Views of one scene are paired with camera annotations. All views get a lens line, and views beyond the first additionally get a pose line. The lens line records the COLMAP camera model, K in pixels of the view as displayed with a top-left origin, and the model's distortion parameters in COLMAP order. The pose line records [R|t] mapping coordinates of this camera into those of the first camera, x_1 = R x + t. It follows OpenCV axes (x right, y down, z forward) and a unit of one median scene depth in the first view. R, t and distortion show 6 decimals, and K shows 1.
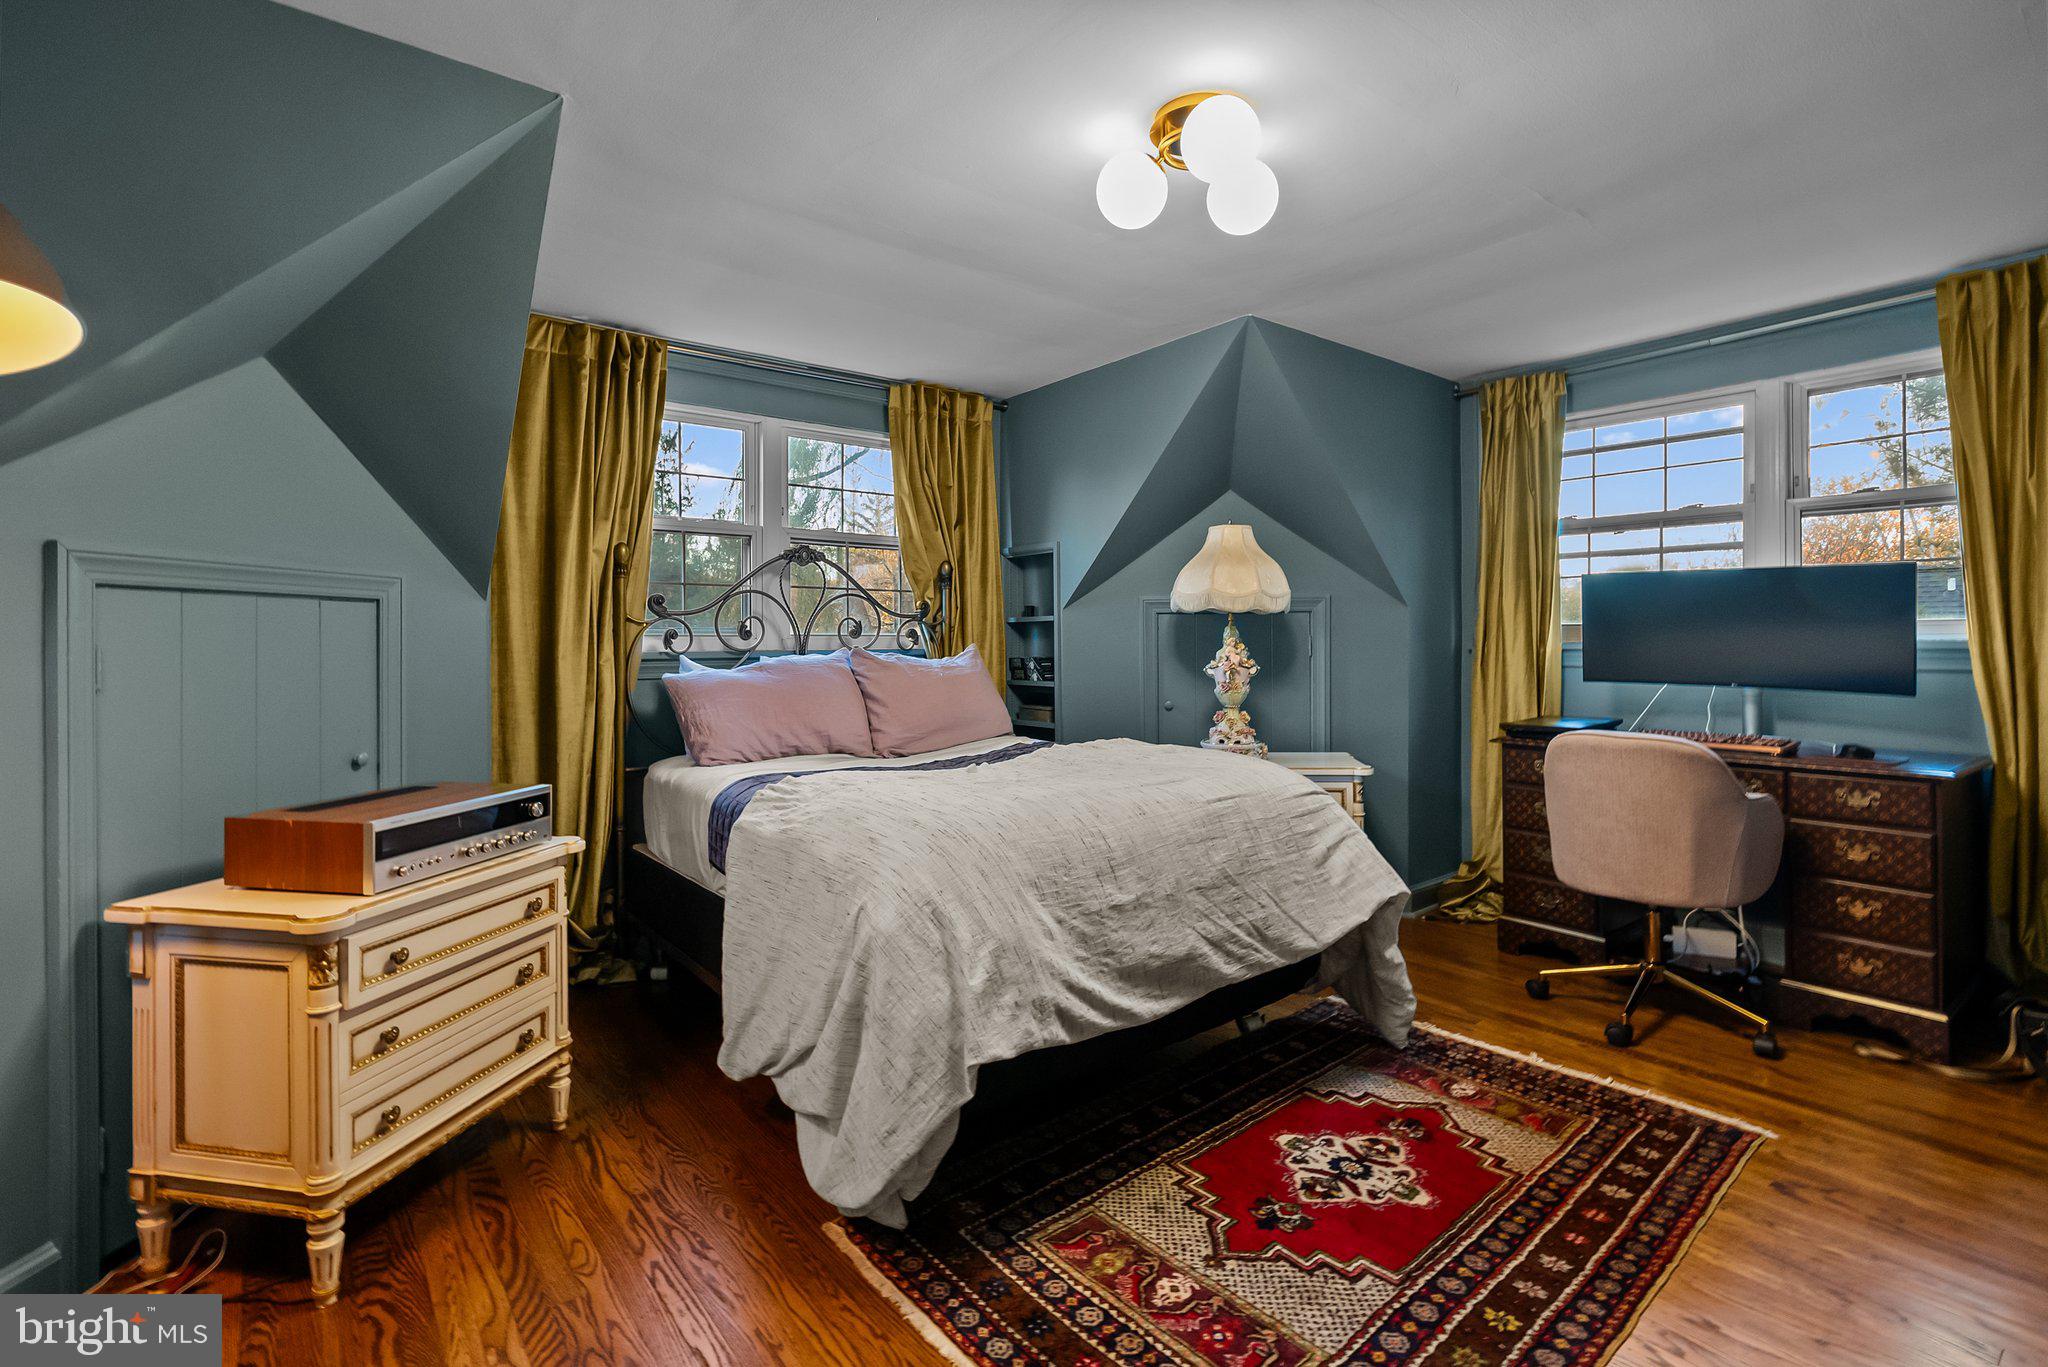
lens RADIAL K [[930.3, 0, 1031.6], [0, 930.3, 627.8], [0, 0, 1]] dist [-0.011576, 0.003235]
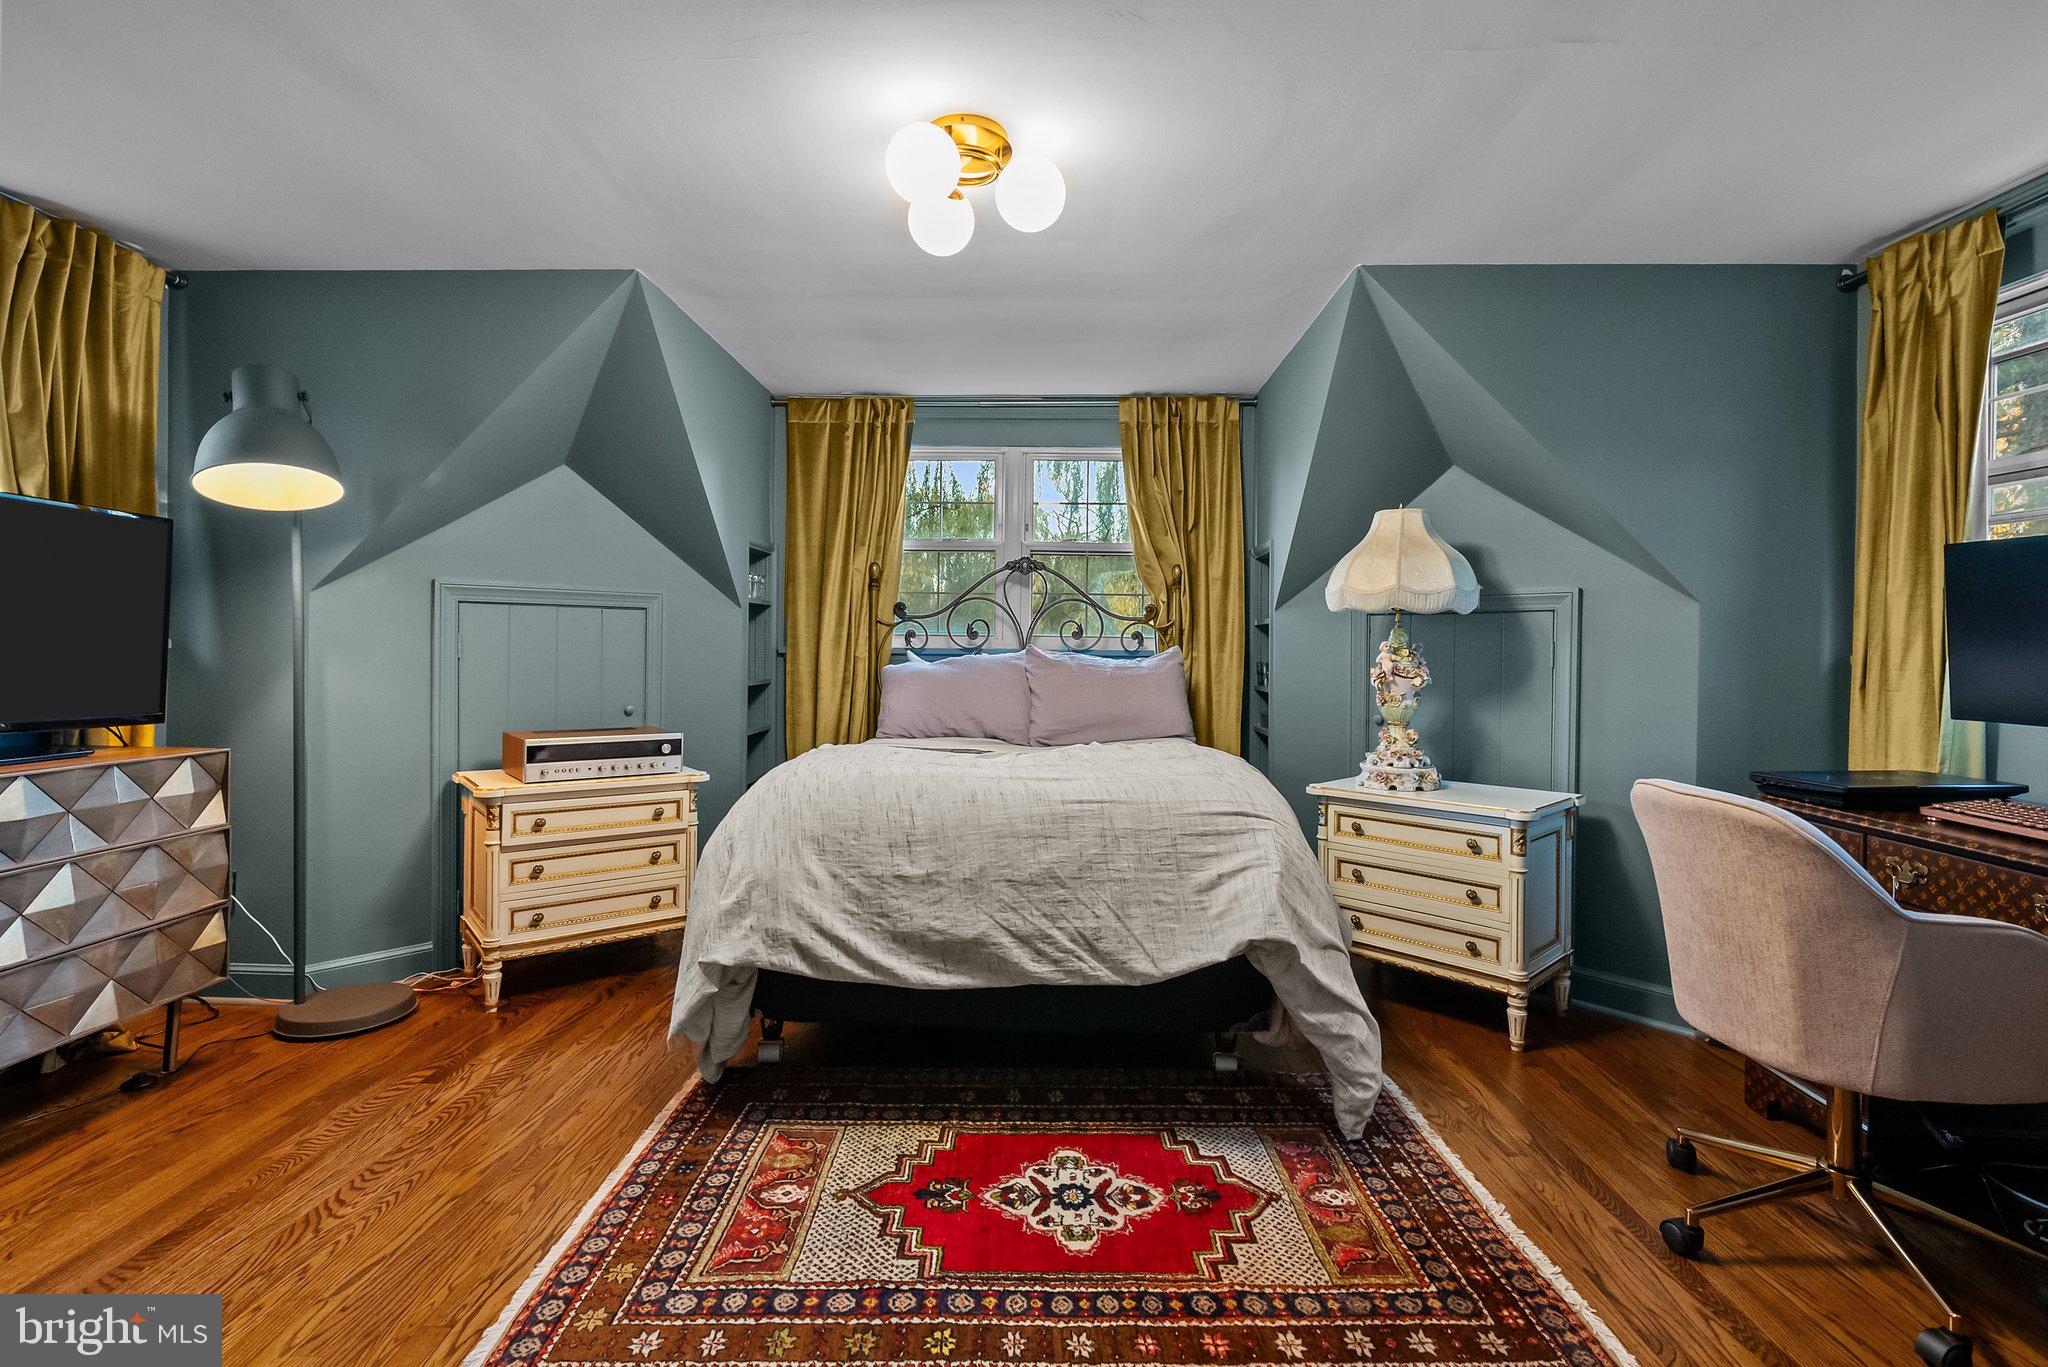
lens RADIAL K [[930.3, 0, 1031.1], [0, 930.3, 634.8], [0, 0, 1]] dist [-0.011576, 0.003235]
pose [[0.769653, 0.006138, -0.638433, 0.861122], [-0.005976, 0.999979, 0.002410, 0.007021], [0.638435, 0.001961, 0.769673, 0.229250]]
